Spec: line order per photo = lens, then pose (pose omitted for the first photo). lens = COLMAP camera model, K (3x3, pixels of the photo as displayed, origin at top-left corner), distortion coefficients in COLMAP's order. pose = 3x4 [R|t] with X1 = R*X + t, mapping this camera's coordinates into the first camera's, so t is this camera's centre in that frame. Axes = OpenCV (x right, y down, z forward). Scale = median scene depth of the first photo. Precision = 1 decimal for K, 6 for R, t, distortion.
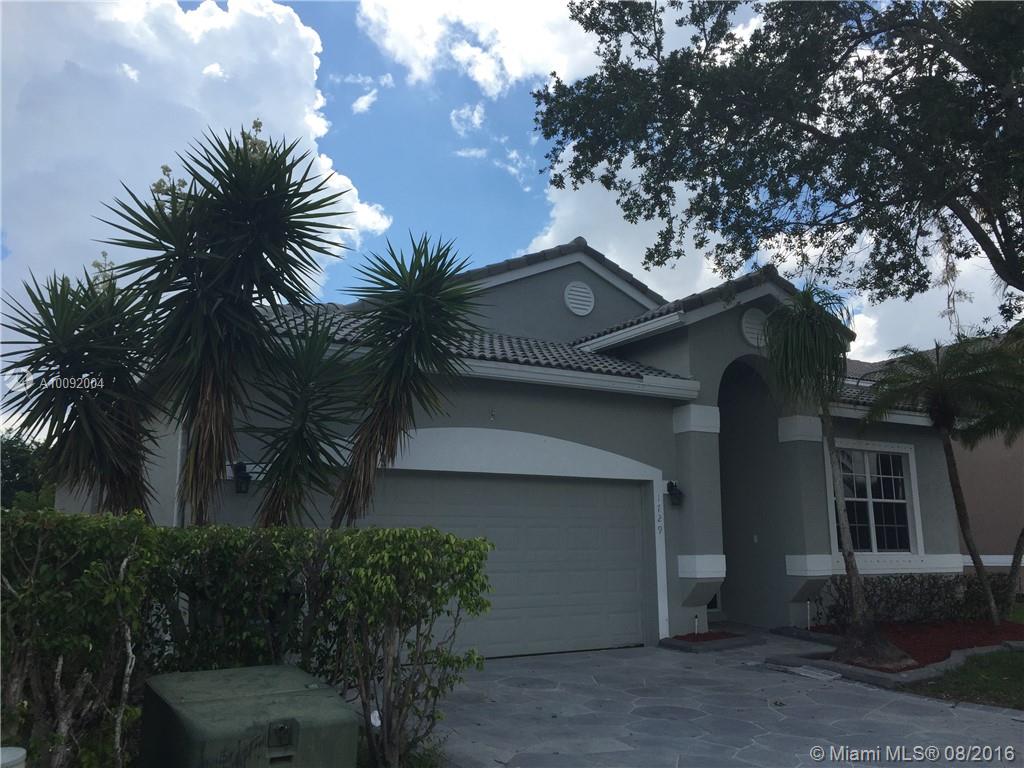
lens RADIAL K [[871.2, 0, 513.1], [0, 871.2, 400.5], [0, 0, 1]] dist [0.067805, -0.119417]
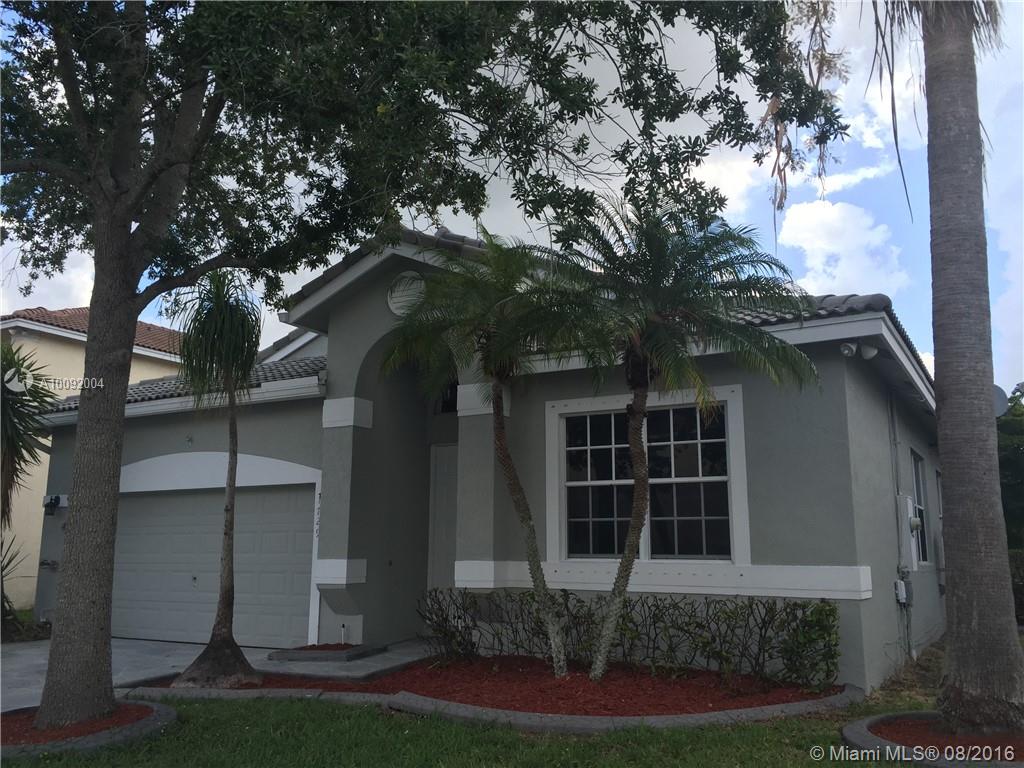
lens RADIAL K [[871.2, 0, 513.1], [0, 871.2, 400.5], [0, 0, 1]] dist [0.067805, -0.119417]
pose [[0.492075, -0.144188, -0.858529, 1.026500], [0.137148, 0.986713, -0.087108, 0.106307], [0.859682, -0.074882, 0.505312, 0.640207]]
